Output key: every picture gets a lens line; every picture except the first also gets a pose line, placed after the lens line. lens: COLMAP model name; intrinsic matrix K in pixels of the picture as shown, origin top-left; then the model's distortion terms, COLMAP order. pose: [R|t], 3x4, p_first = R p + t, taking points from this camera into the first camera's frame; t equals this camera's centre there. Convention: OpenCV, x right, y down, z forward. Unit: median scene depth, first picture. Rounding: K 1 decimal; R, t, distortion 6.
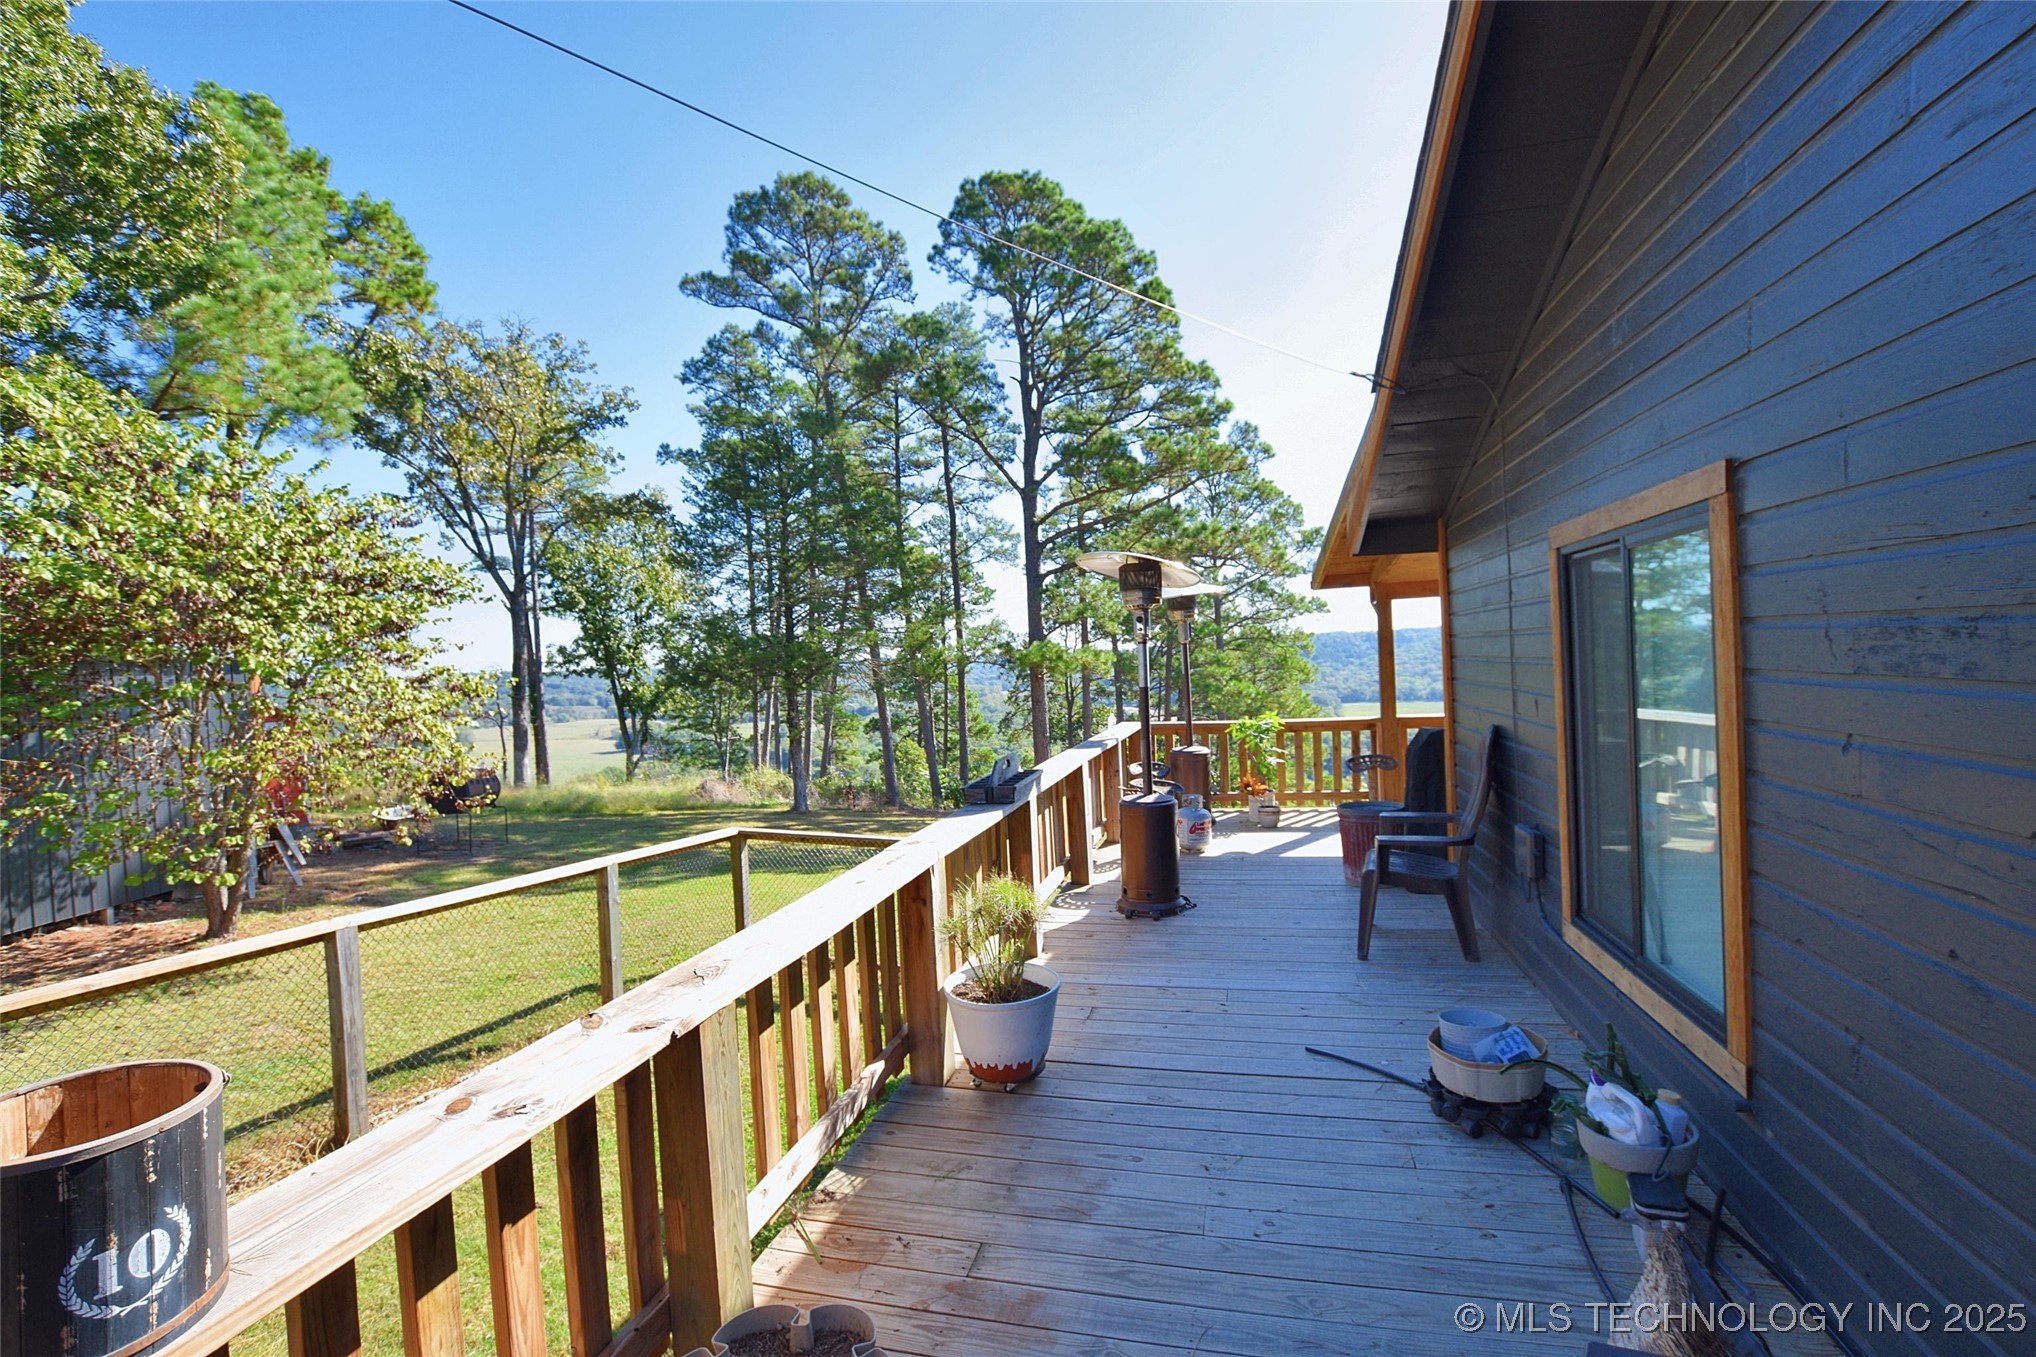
lens RADIAL K [[883.4, 0, 1021.0], [0, 883.4, 675.5], [0, 0, 1]] dist [-0.002389, -0.000052]
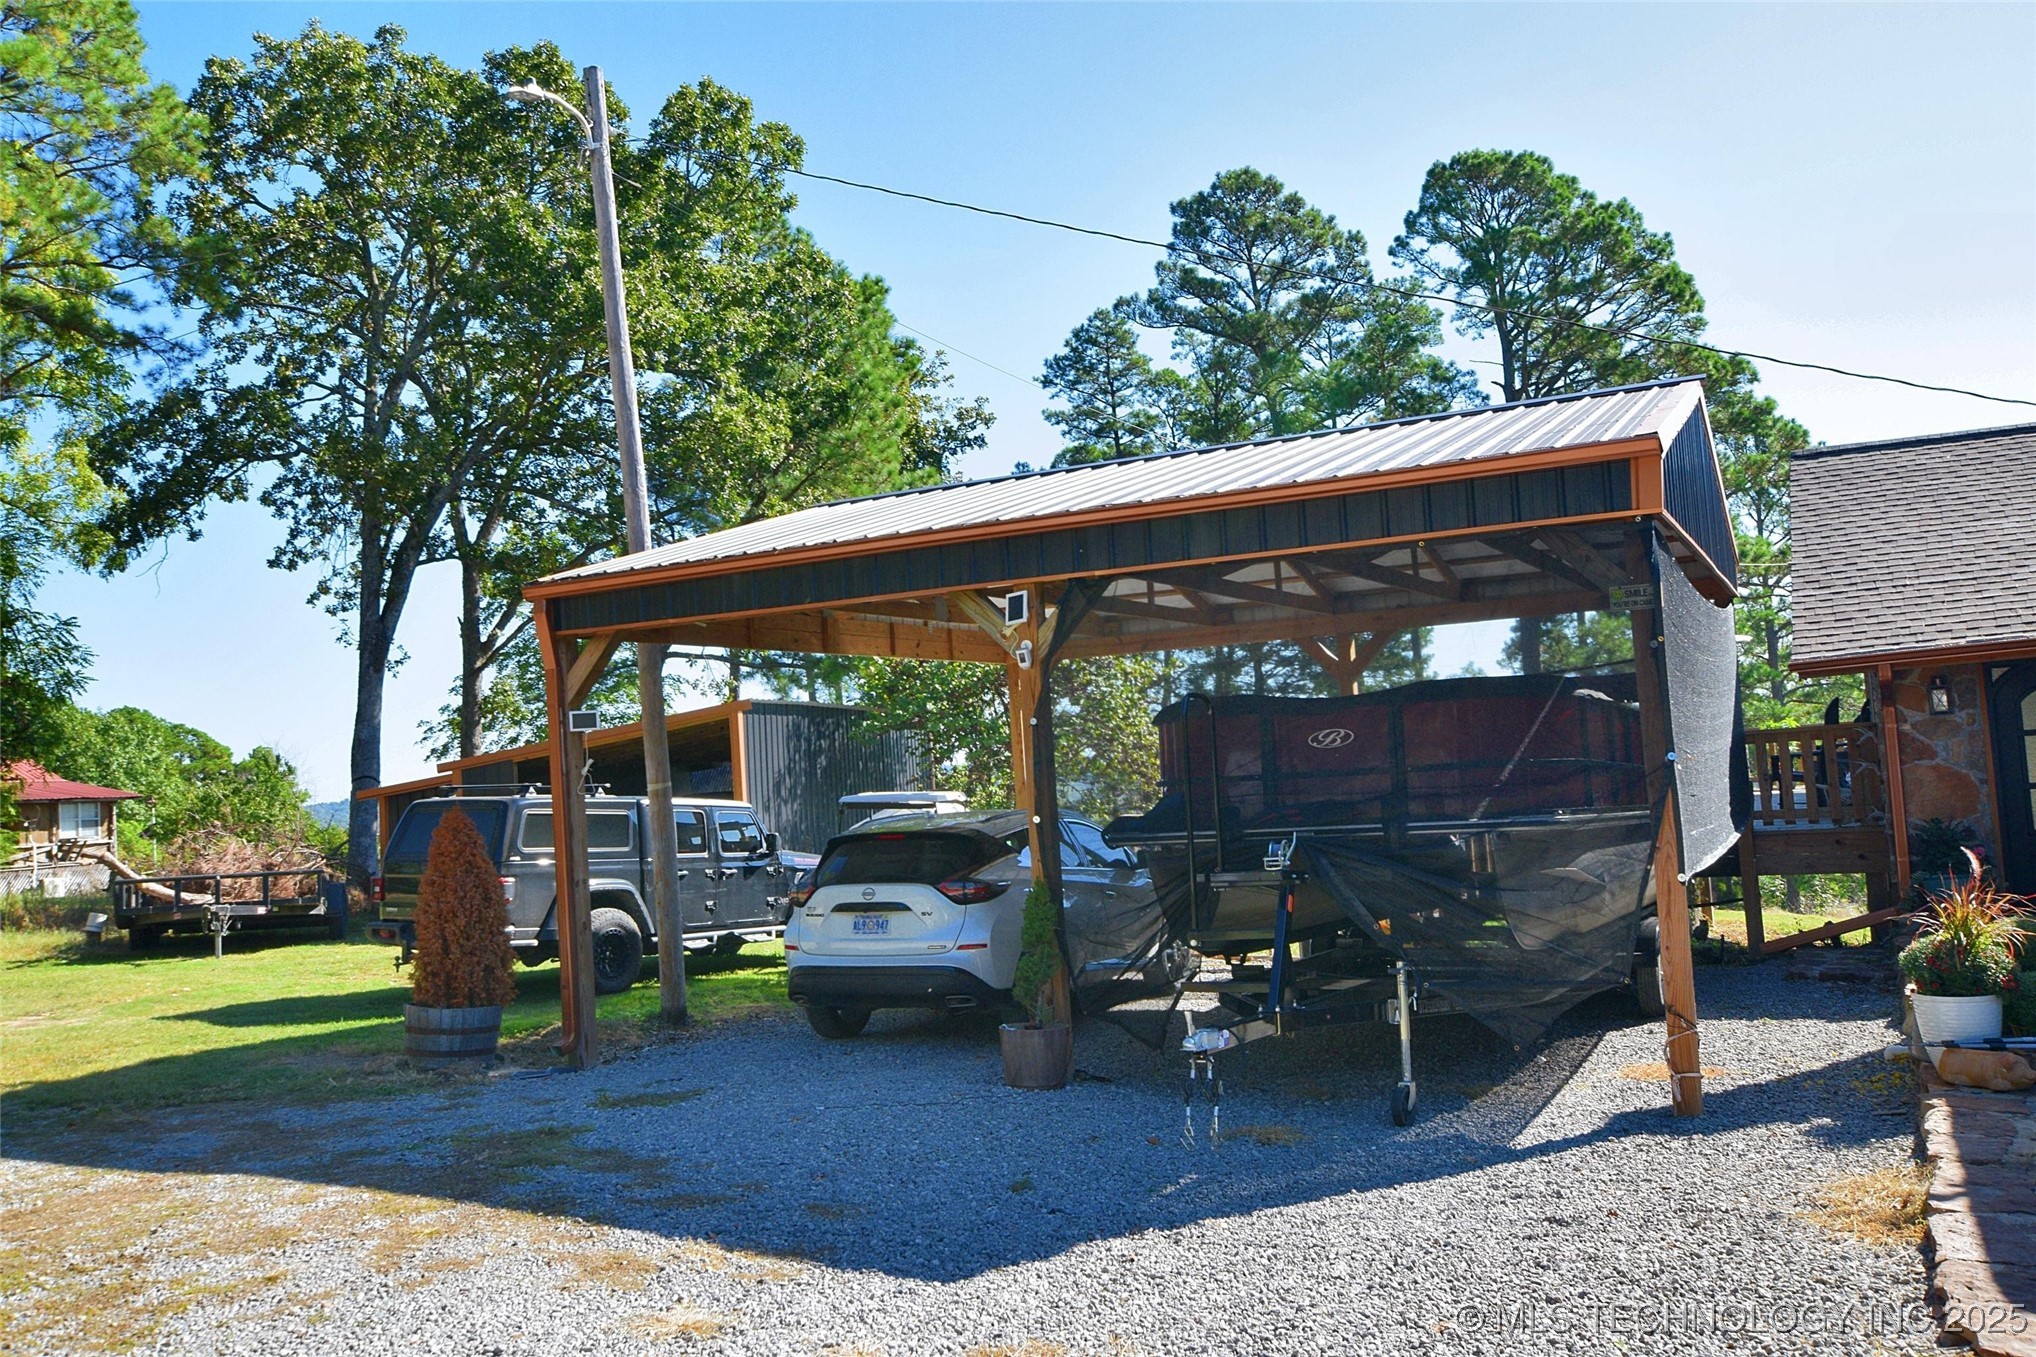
lens RADIAL K [[1661.7, 0, 1018.0], [0, 1661.7, 690.2], [0, 0, 1]] dist [-0.014477, 0.054526]
pose [[0.975826, -0.027119, -0.216859, -0.121410], [0.014836, 0.998202, -0.058072, 0.043749], [0.218044, 0.053451, 0.974474, -0.646915]]
